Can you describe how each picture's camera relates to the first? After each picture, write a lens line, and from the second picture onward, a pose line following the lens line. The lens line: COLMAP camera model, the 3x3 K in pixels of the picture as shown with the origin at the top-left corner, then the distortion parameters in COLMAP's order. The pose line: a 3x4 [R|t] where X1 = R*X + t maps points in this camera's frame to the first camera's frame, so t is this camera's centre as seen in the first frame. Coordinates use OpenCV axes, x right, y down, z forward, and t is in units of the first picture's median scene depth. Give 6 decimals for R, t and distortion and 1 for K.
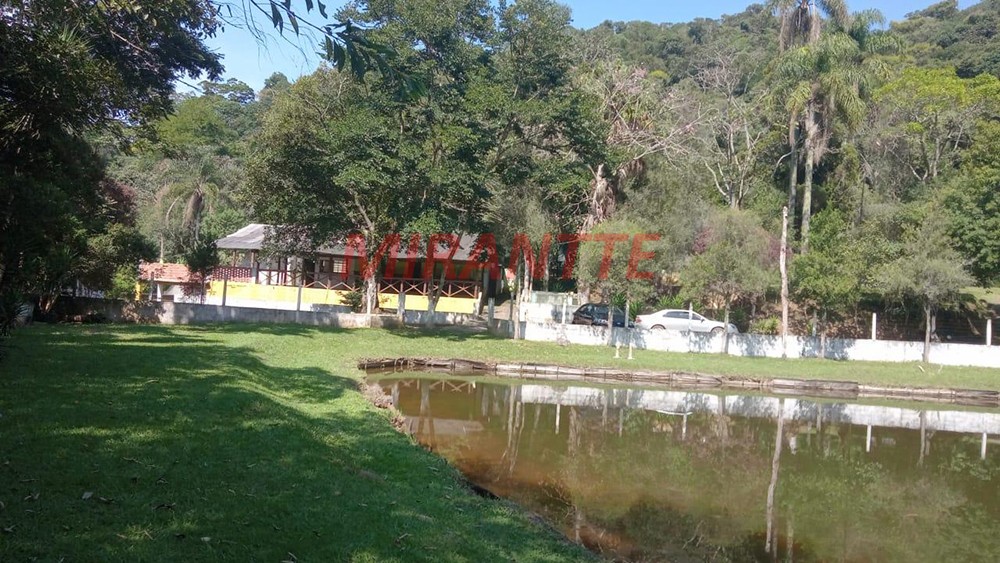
lens RADIAL K [[736.6, 0, 500.0], [0, 736.6, 281.5], [0, 0, 1]] dist [0.004344, -0.001353]
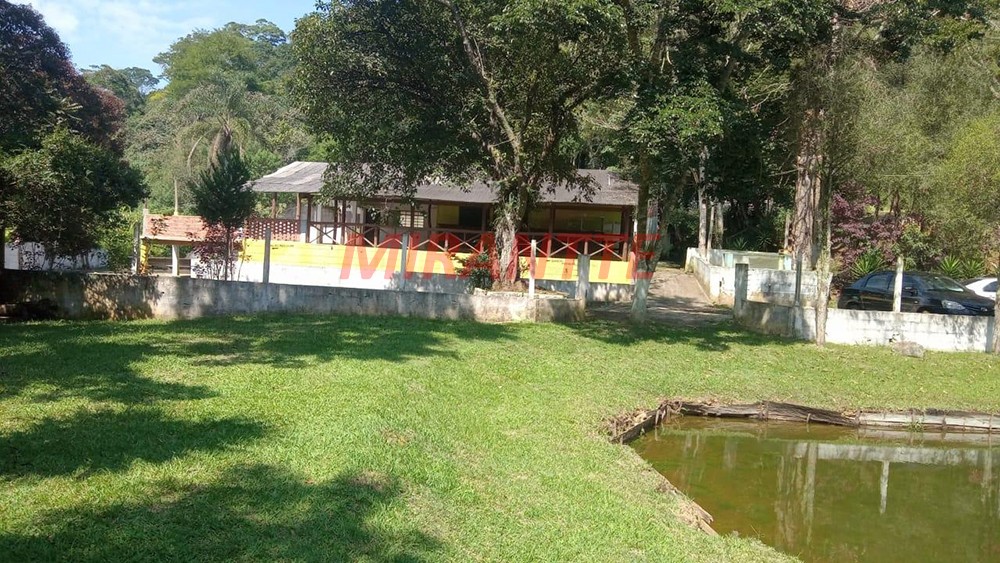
lens RADIAL K [[731.6, 0, 500.0], [0, 731.6, 281.5], [0, 0, 1]] dist [0.014427, -0.031886]
pose [[0.999148, -0.008366, -0.040423, -0.167764], [0.010747, 0.998197, 0.059055, 0.001063], [0.039856, -0.059439, 0.997436, 0.434184]]
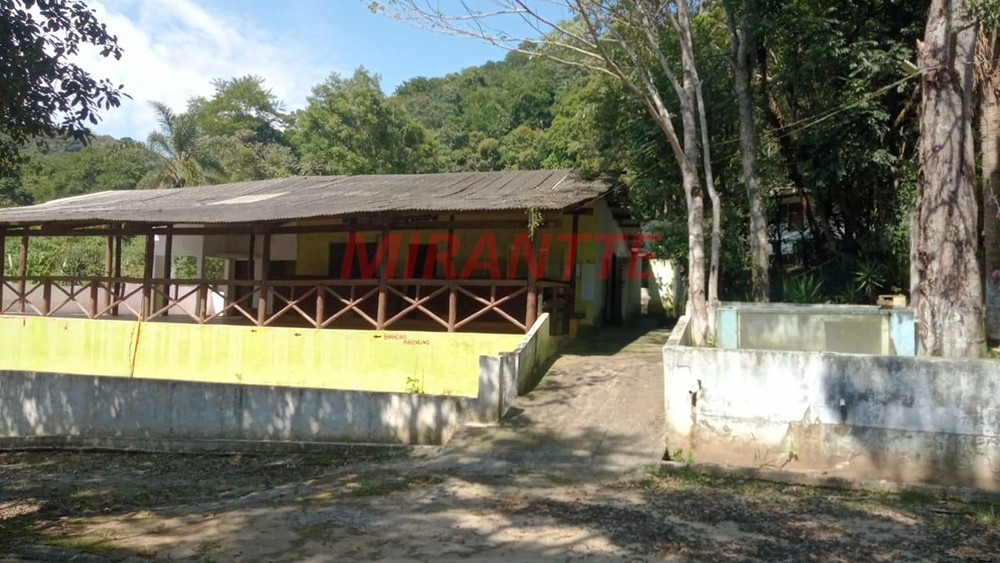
lens RADIAL K [[731.6, 0, 500.0], [0, 731.6, 281.5], [0, 0, 1]] dist [0.014427, -0.031886]
pose [[0.969700, -0.048597, -0.239415, 0.040660], [0.039706, 0.998336, -0.041824, 0.018712], [0.241049, 0.031050, 0.970016, 0.963390]]
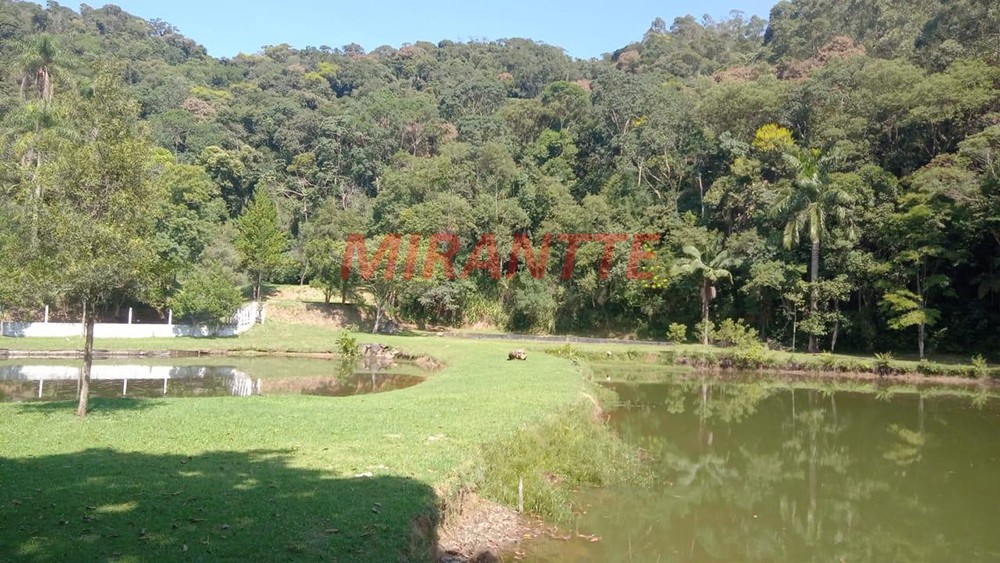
lens RADIAL K [[736.6, 0, 500.0], [0, 736.6, 281.5], [0, 0, 1]] dist [0.004344, -0.001353]
pose [[0.710284, 0.009053, 0.703857, 0.078463], [-0.012173, 0.999926, -0.000577, -0.010907], [-0.703810, -0.008158, 0.710342, -0.524327]]
